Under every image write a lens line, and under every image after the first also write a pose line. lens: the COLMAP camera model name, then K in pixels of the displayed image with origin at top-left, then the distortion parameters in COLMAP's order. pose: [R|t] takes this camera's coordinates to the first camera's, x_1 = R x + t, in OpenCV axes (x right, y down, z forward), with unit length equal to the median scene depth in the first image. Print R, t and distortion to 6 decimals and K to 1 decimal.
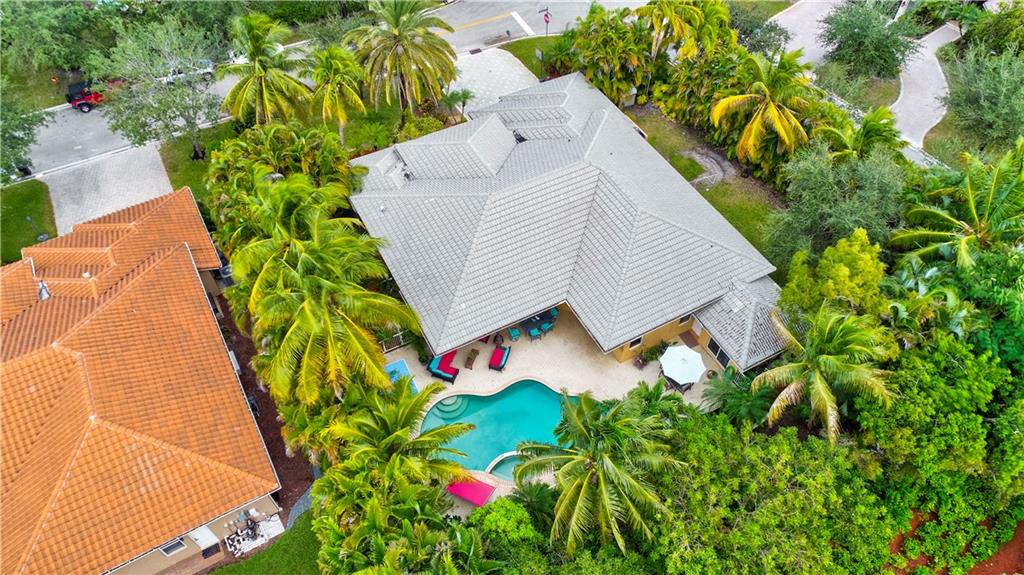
lens RADIAL K [[688.9, 0, 512.0], [0, 688.9, 287.5], [0, 0, 1]] dist [0.003020, -0.000608]
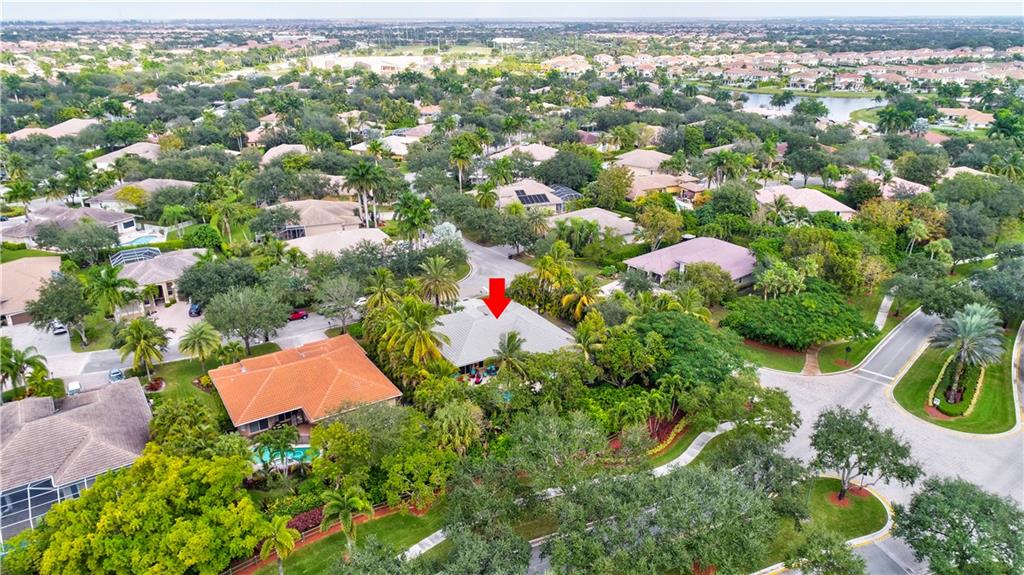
lens RADIAL K [[688.9, 0, 512.0], [0, 688.9, 287.5], [0, 0, 1]] dist [0.003020, -0.000608]
pose [[0.998930, -0.022492, 0.040405, 0.006282], [0.039601, 0.867250, -0.496296, 0.840767], [-0.023879, 0.497365, 0.867213, -1.065812]]
